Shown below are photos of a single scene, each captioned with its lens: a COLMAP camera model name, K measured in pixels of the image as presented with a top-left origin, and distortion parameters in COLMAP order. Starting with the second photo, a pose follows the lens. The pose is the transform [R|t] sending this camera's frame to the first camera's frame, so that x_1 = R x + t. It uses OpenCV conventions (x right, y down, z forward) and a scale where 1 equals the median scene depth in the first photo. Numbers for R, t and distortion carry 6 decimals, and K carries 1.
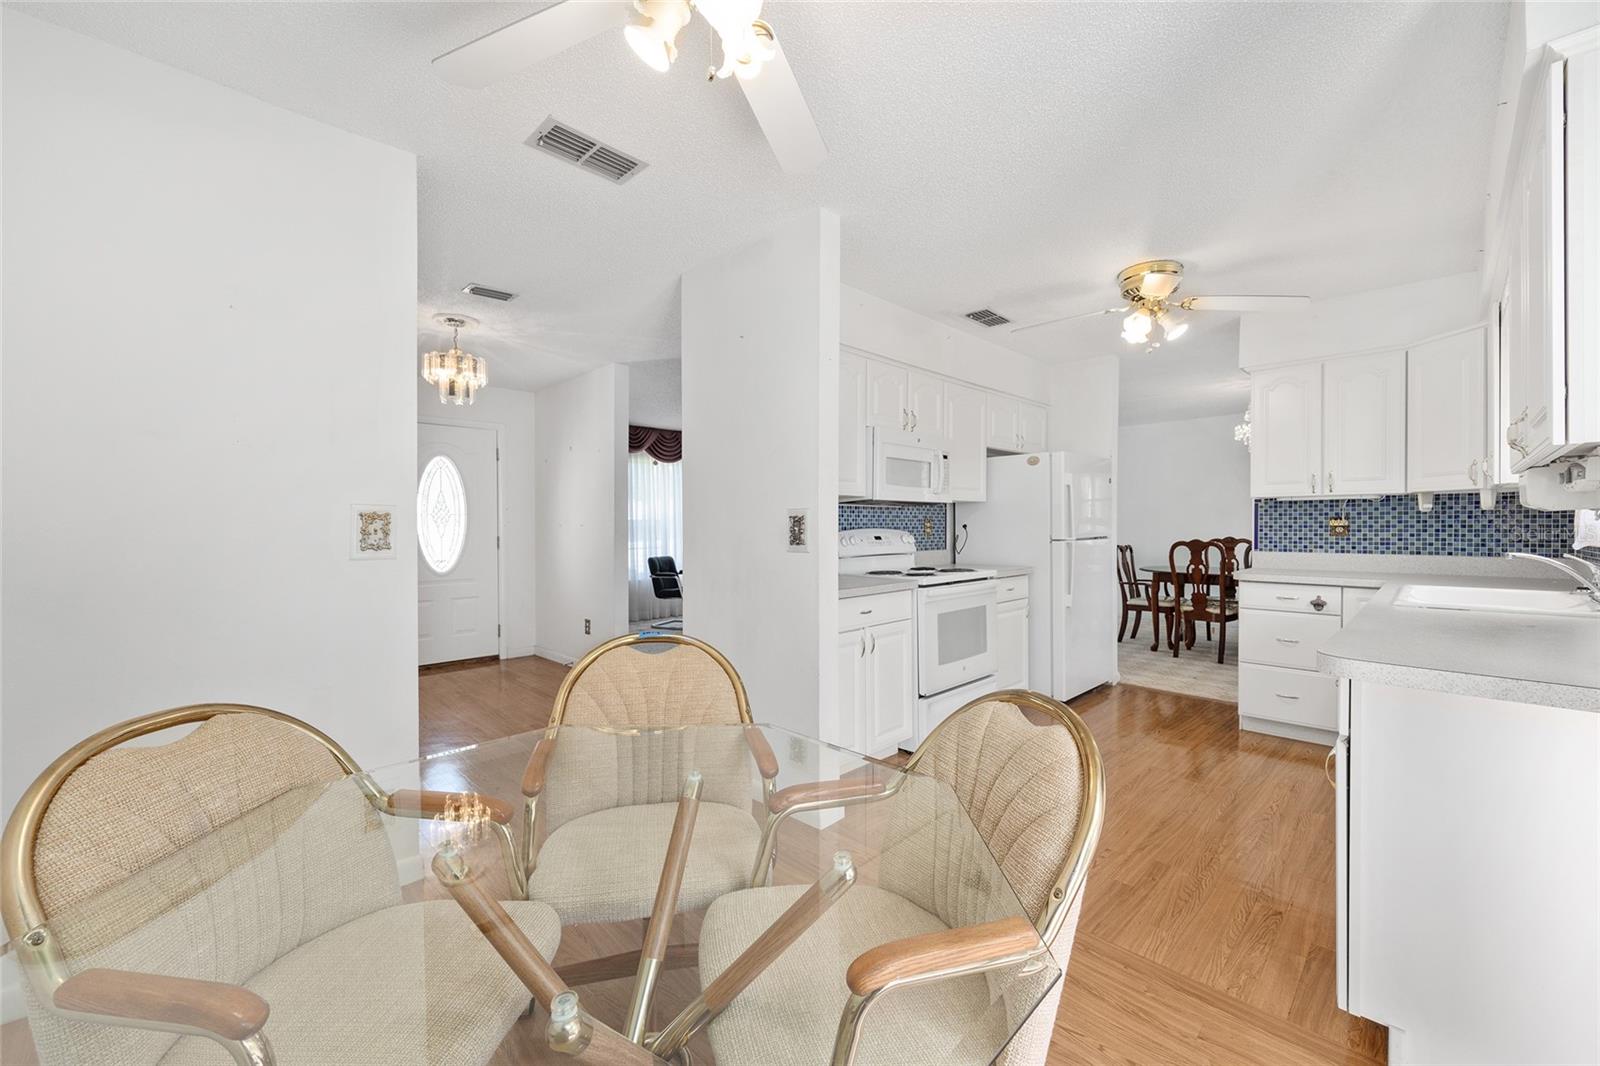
lens RADIAL K [[642.7, 0, 798.2], [0, 642.7, 525.7], [0, 0, 1]] dist [-0.006795, -0.000083]
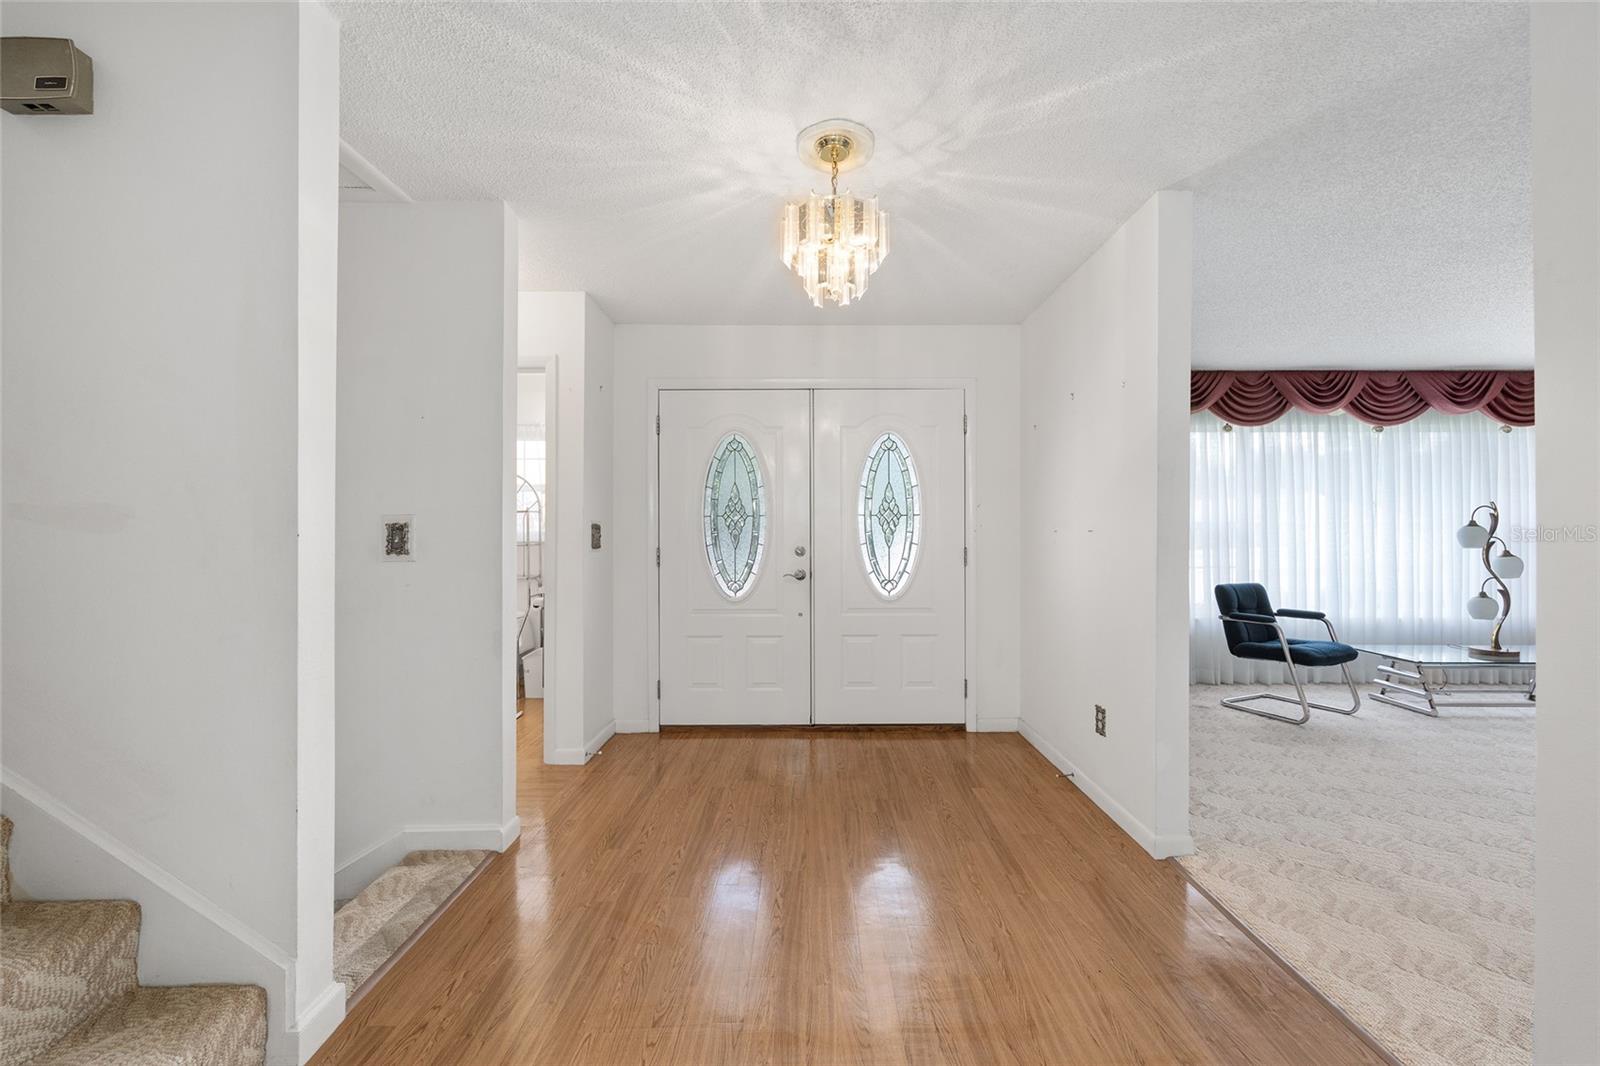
lens RADIAL K [[642.7, 0, 798.2], [0, 642.7, 525.7], [0, 0, 1]] dist [-0.006795, -0.000083]
pose [[0.711459, -0.000219, -0.702728, -0.091306], [-0.002971, 0.999990, -0.003320, -0.002907], [0.702722, 0.004450, 0.711451, 0.304538]]
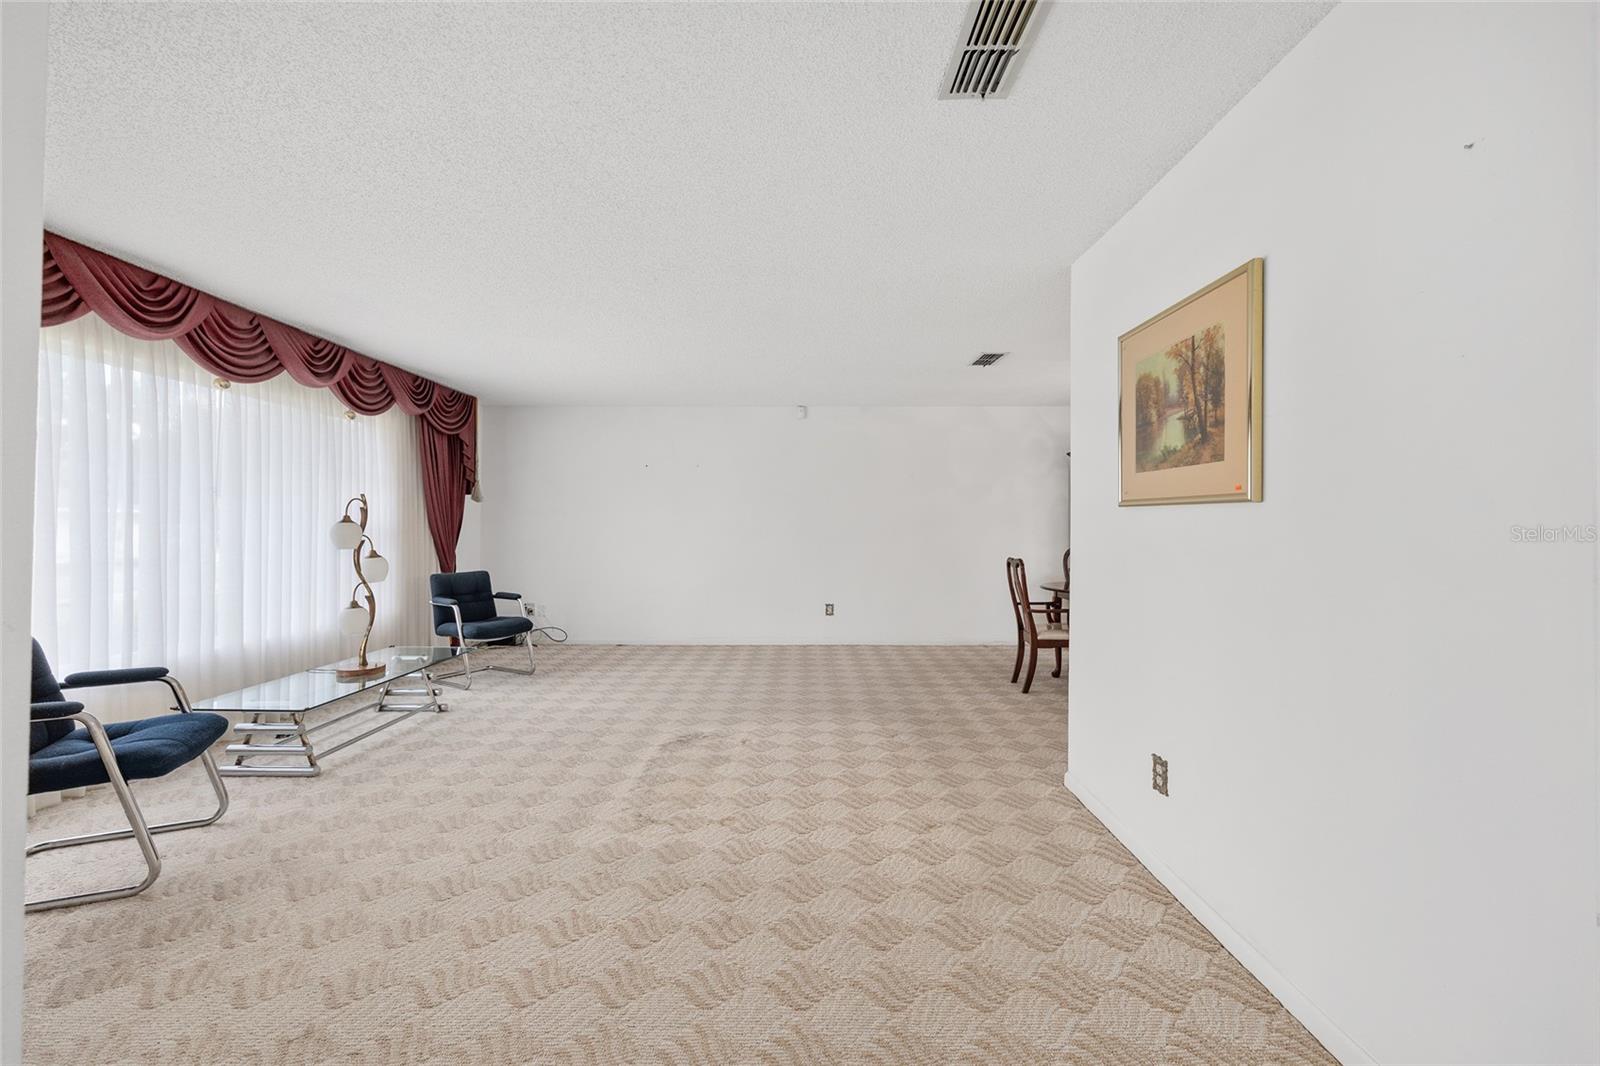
lens RADIAL K [[642.7, 0, 798.2], [0, 642.7, 525.7], [0, 0, 1]] dist [-0.006795, -0.000083]
pose [[0.703234, 0.010238, 0.710885, -0.162976], [-0.008697, 0.999945, -0.005797, -0.003778], [-0.710905, -0.002106, 0.703285, 0.562634]]
